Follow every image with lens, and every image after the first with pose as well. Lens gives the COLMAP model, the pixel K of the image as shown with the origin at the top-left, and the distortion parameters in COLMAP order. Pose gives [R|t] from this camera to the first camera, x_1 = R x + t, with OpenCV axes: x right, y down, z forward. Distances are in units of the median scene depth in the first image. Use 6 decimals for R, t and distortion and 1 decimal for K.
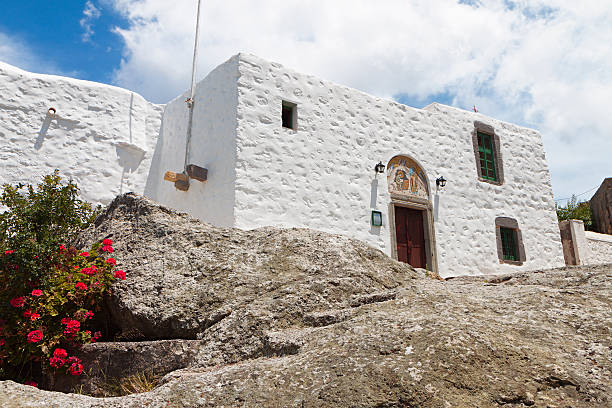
lens RADIAL K [[466.0, 0, 306.0], [0, 466.0, 204.0], [0, 0, 1]] dist [0.009741, 0.000408]
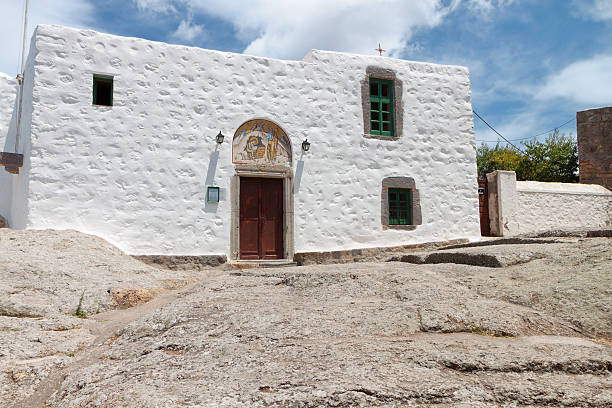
lens RADIAL K [[466.0, 0, 306.0], [0, 466.0, 204.0], [0, 0, 1]] dist [0.009741, 0.000408]
pose [[0.986262, -0.021098, -0.163838, 0.441059], [0.049773, 0.983672, 0.172950, -0.092986], [0.157514, -0.178729, 0.971208, 0.102523]]
